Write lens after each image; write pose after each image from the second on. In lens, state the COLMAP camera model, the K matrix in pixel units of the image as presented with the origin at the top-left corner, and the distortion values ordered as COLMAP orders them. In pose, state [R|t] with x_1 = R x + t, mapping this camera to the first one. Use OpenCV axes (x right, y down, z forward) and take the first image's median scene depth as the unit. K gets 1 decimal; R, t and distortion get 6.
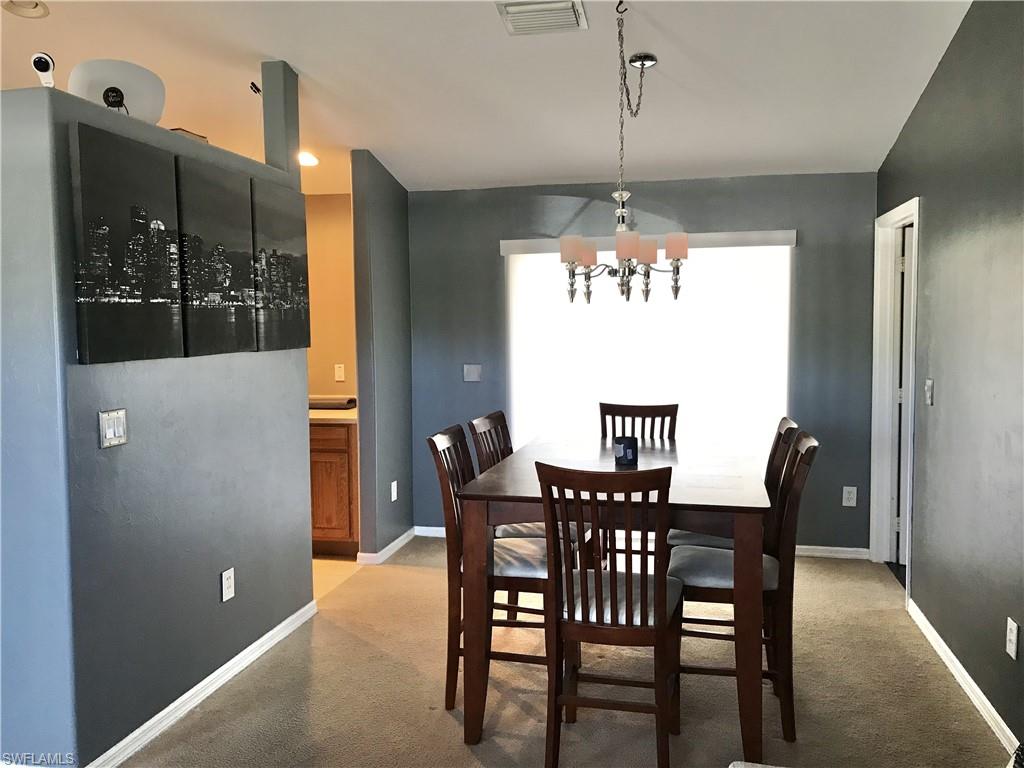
lens RADIAL K [[848.4, 0, 513.0], [0, 848.4, 385.5], [0, 0, 1]] dist [0.034993, -0.022940]
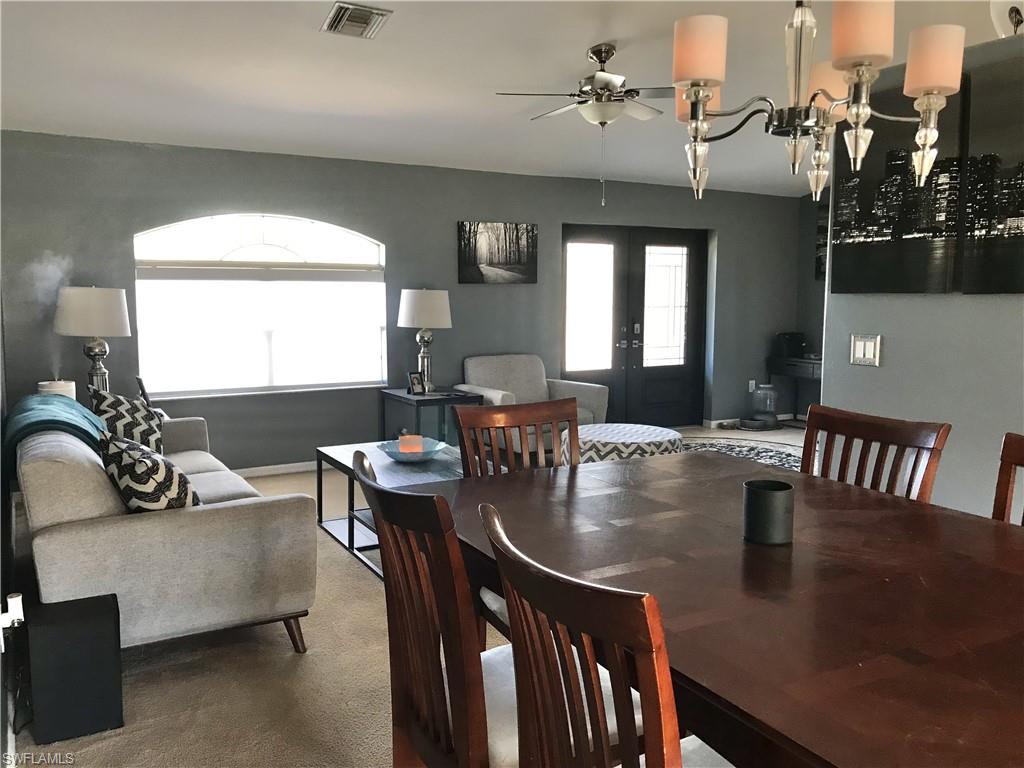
lens RADIAL K [[848.4, 0, 511.8], [0, 848.4, 382.3], [0, 0, 1]] dist [0.034993, -0.022940]
pose [[-0.746470, 0.078653, -0.660754, 0.642894], [-0.047399, 0.984182, 0.170701, -0.079808], [0.663728, 0.158742, -0.730935, 1.477022]]
